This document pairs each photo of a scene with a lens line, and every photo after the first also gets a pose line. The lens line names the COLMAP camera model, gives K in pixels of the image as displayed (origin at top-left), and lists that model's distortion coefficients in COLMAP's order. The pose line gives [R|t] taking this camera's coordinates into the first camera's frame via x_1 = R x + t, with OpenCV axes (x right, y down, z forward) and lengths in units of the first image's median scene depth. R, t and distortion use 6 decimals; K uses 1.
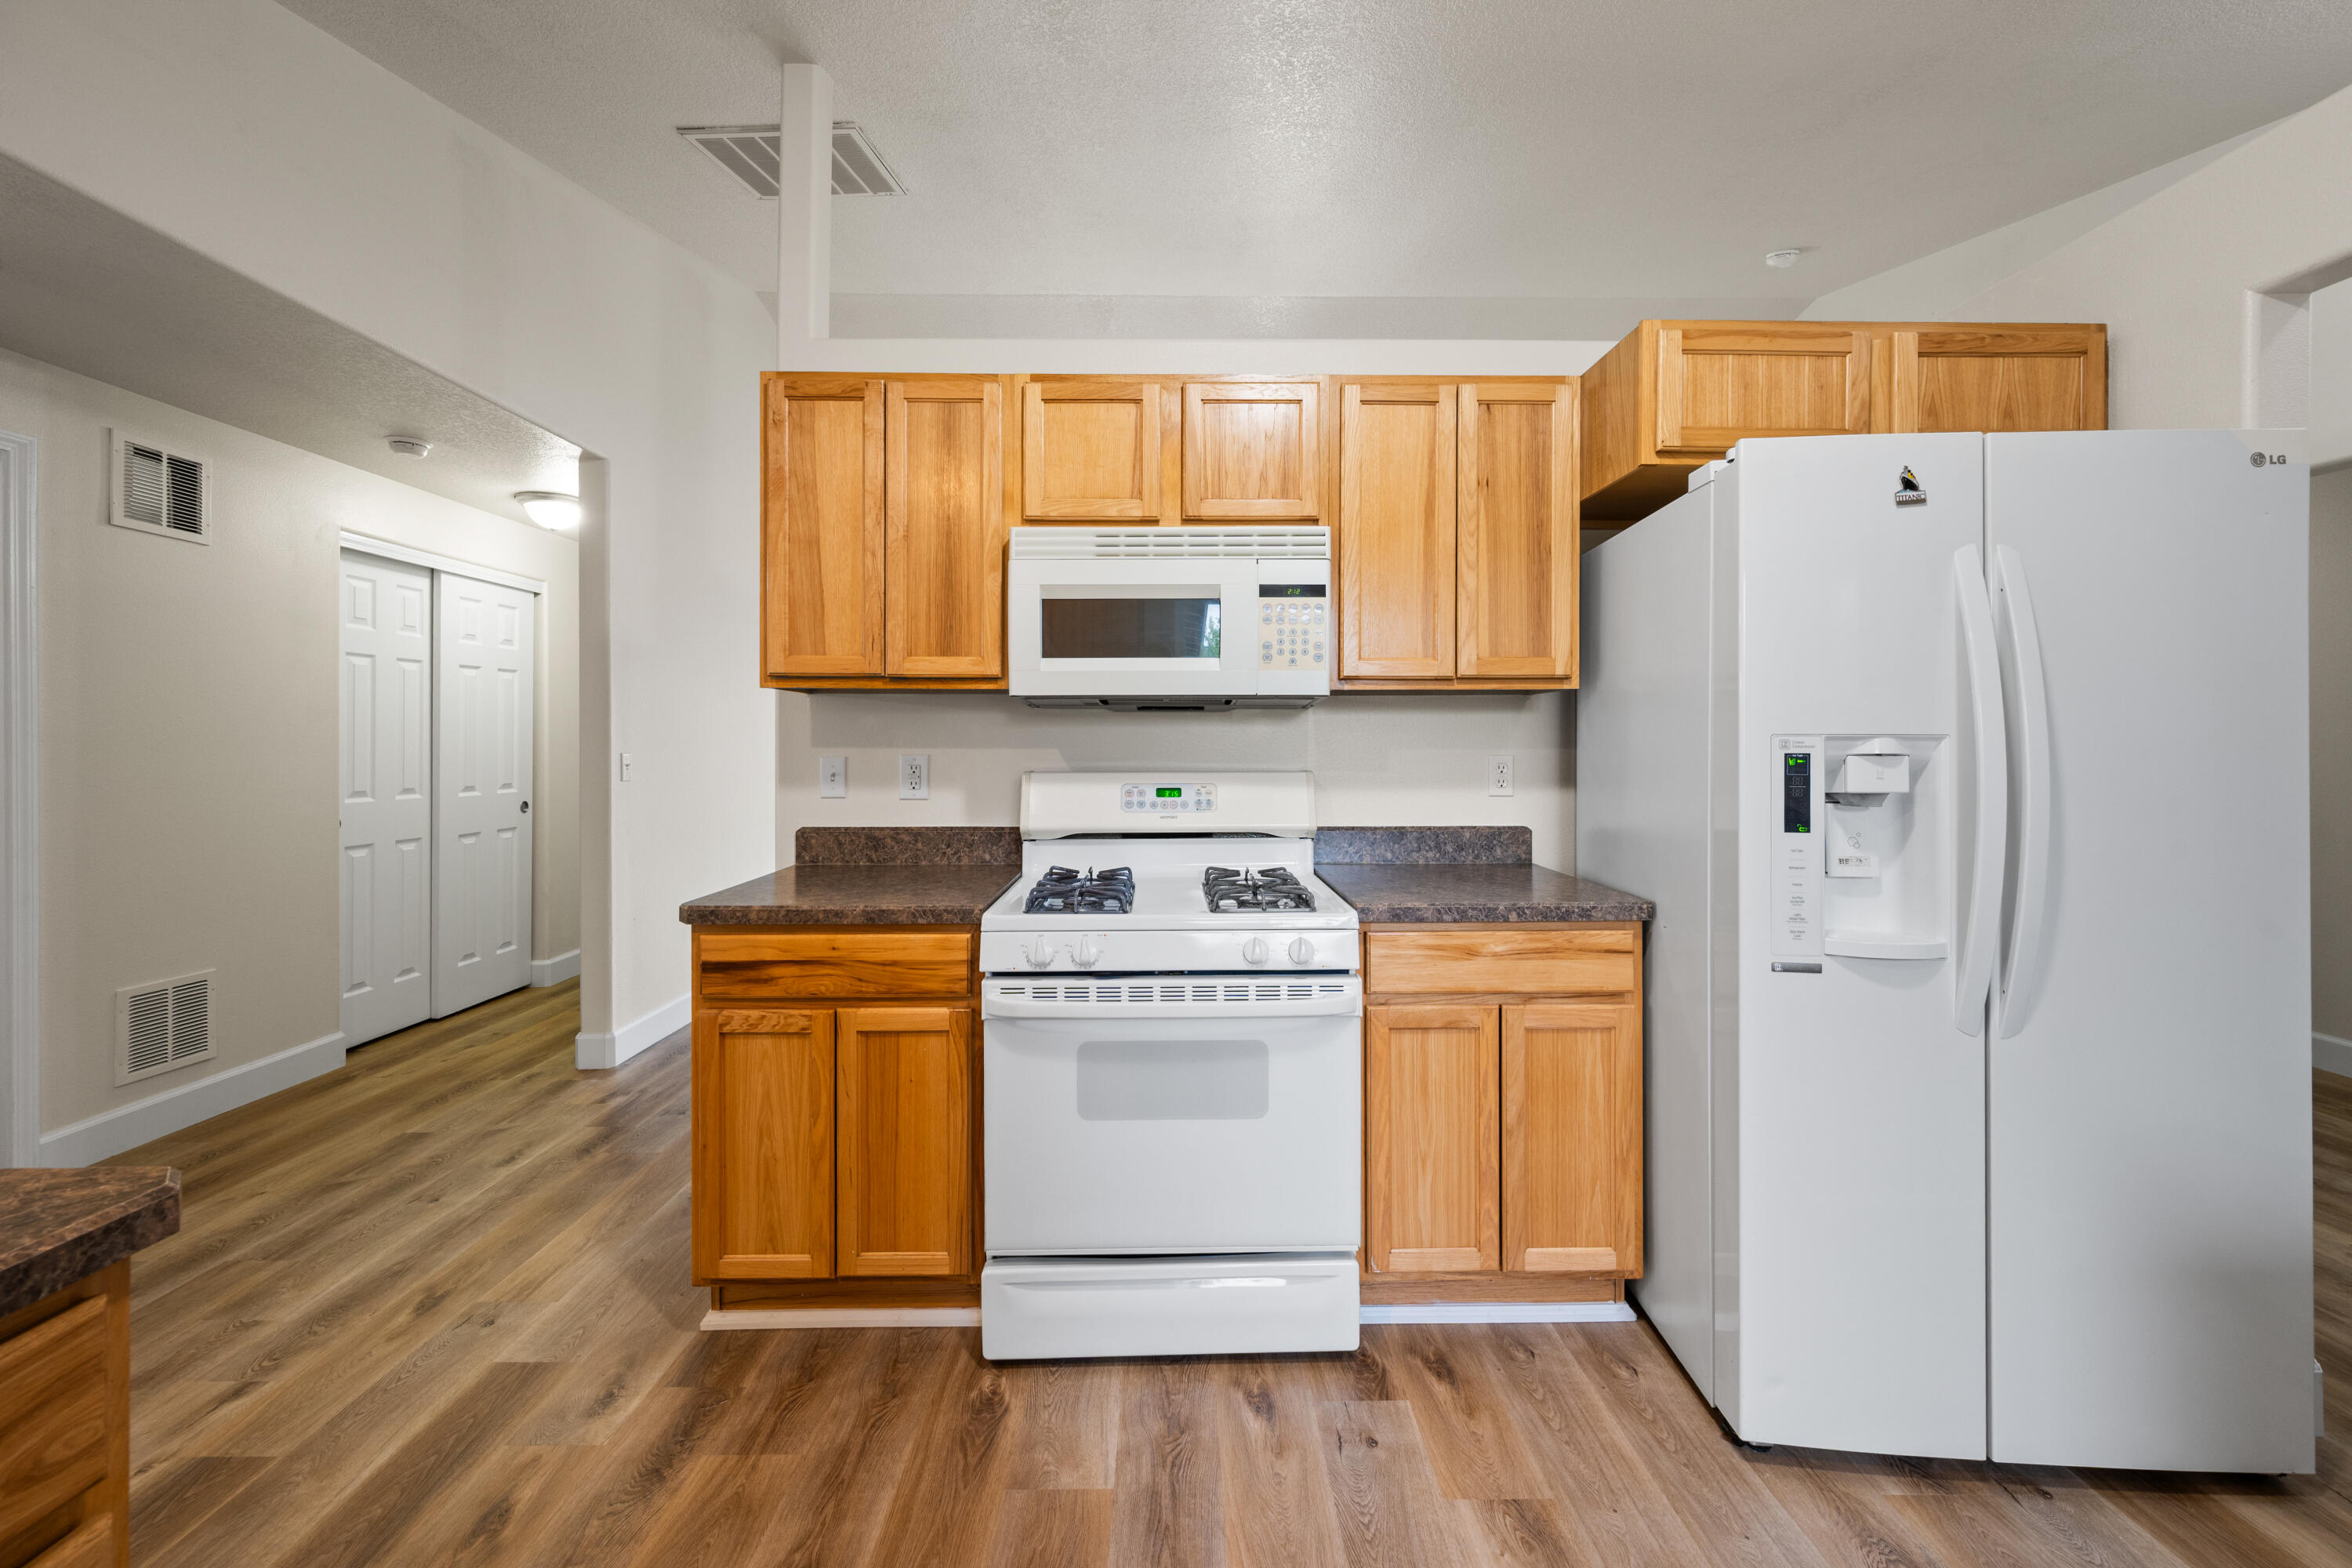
lens RADIAL K [[931.4, 0, 1174.0], [0, 931.4, 742.0], [0, 0, 1]] dist [-0.001986, -0.000189]
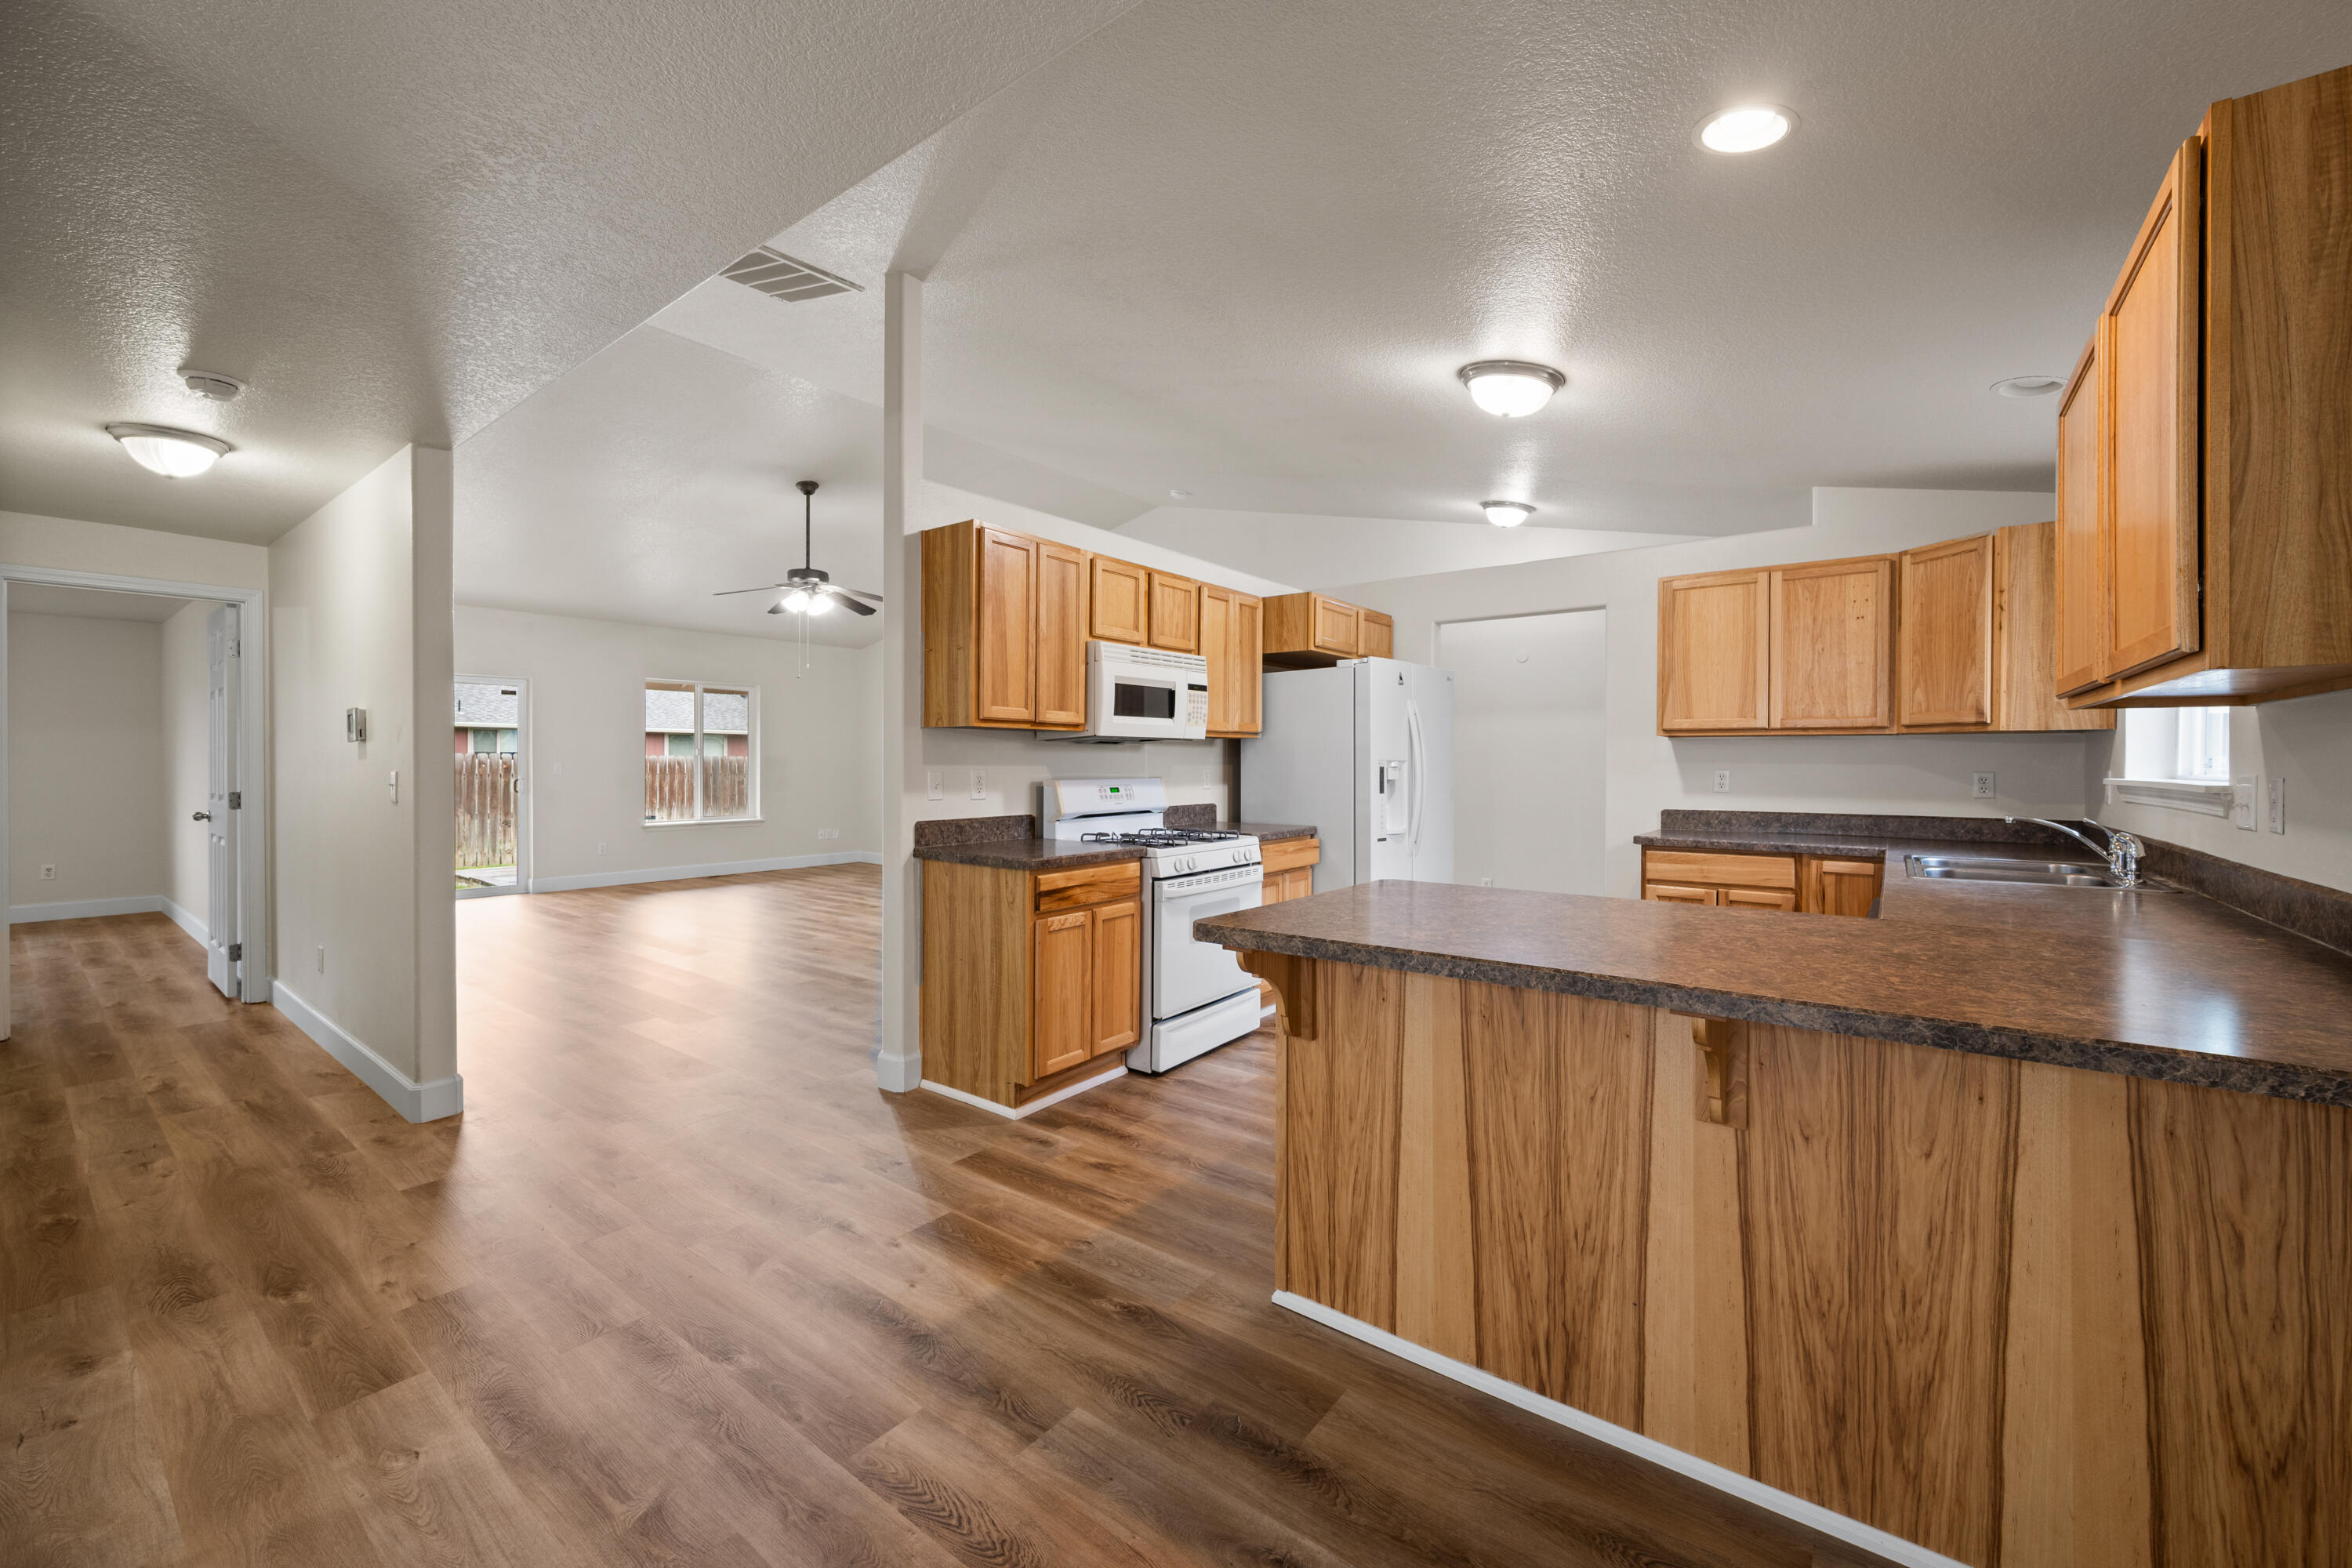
lens RADIAL K [[927.6, 0, 1178.4], [0, 927.6, 768.5], [0, 0, 1]] dist [-0.000742, -0.000216]
pose [[0.610642, -0.003620, 0.791899, -1.503796], [-0.004352, 0.999959, 0.007926, -0.001994], [-0.791895, -0.008286, 0.610601, -0.204138]]
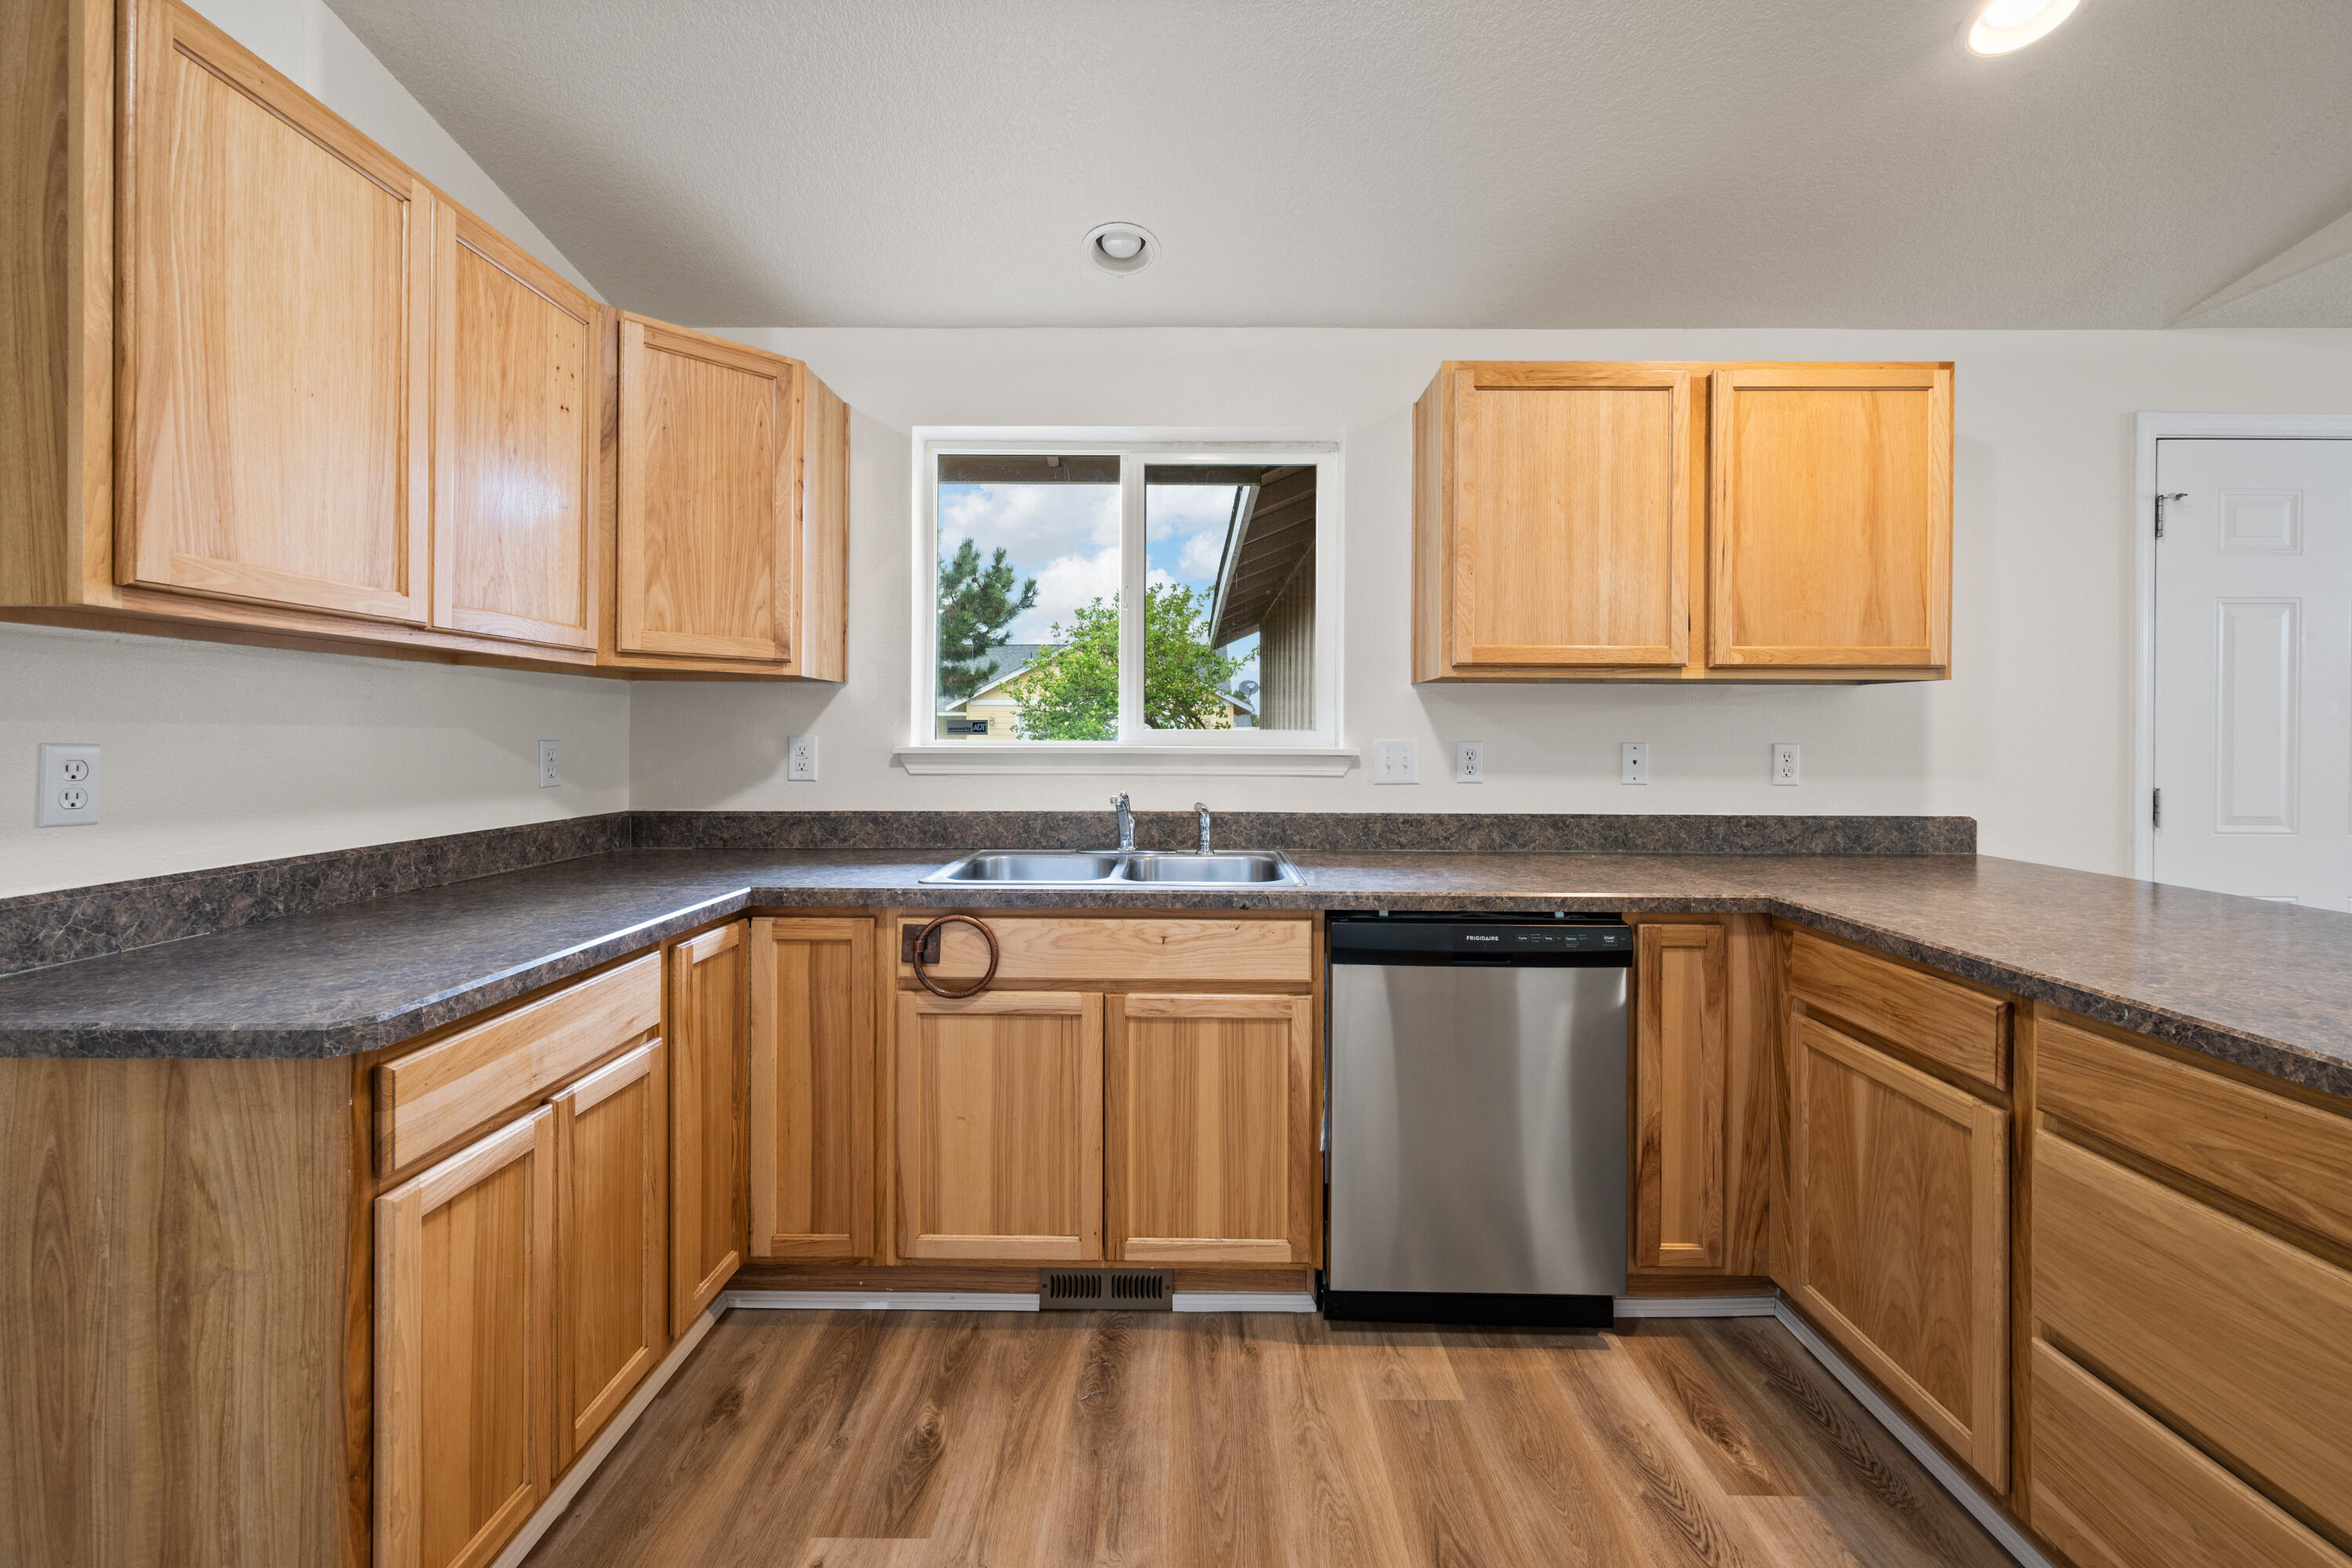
lens RADIAL K [[940.0, 0, 1181.7], [0, 940.0, 736.3], [0, 0, 1]] dist [0.000960, -0.000031]
pose [[-0.999917, -0.004422, 0.012102, 0.194478], [-0.004409, 0.999990, 0.001071, 0.003410], [-0.012107, 0.001018, -0.999926, 0.697929]]
